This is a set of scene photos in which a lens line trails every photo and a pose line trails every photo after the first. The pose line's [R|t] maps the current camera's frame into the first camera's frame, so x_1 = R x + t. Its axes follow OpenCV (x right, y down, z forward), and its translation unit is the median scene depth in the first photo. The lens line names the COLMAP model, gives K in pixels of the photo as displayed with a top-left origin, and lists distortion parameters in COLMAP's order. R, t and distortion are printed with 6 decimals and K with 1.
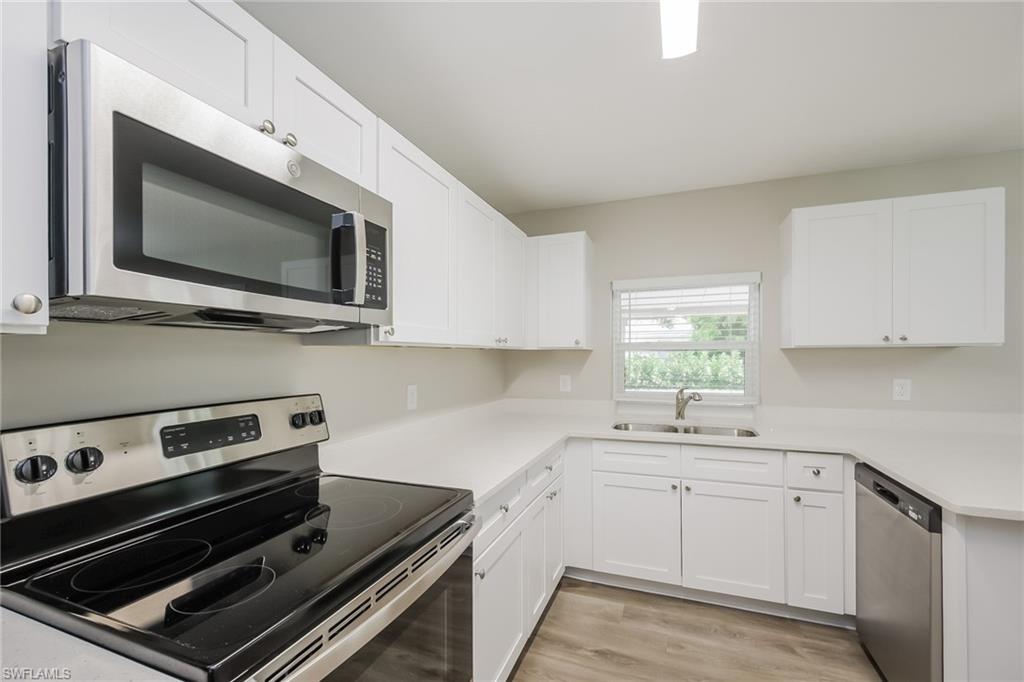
lens RADIAL K [[417.8, 0, 525.1], [0, 417.8, 348.6], [0, 0, 1]] dist [-0.001591, -0.000324]
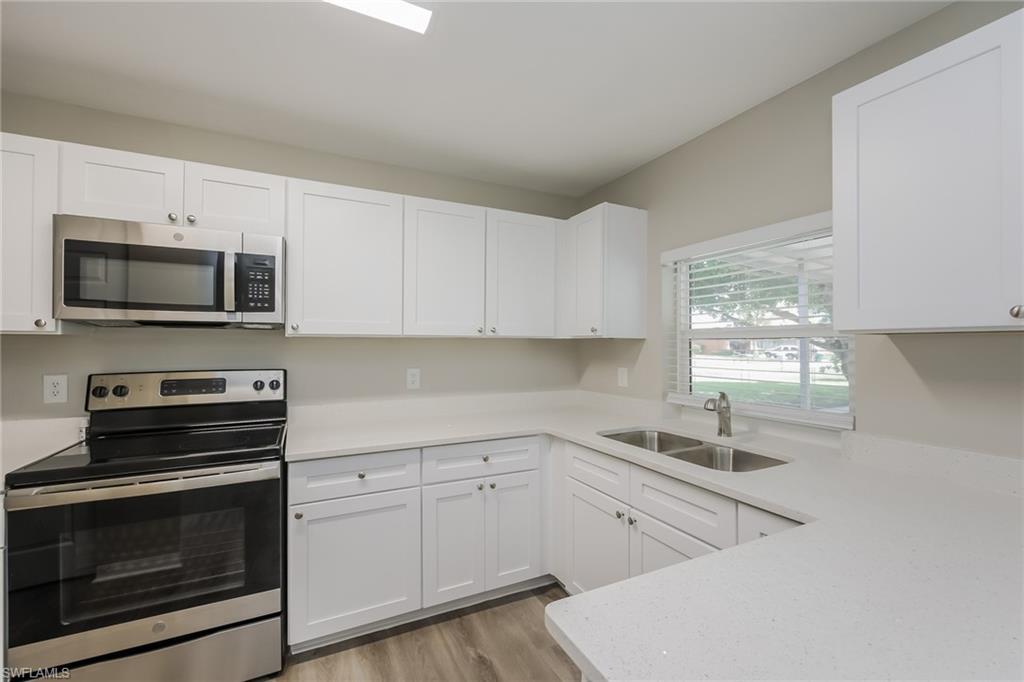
lens RADIAL K [[425.8, 0, 511.9], [0, 425.8, 331.1], [0, 0, 1]] dist [-0.000688, -0.000172]
pose [[0.741393, -0.010272, -0.670992, 1.154408], [0.004100, 0.999934, -0.010777, -0.008012], [0.671058, 0.005239, 0.741386, 0.425786]]
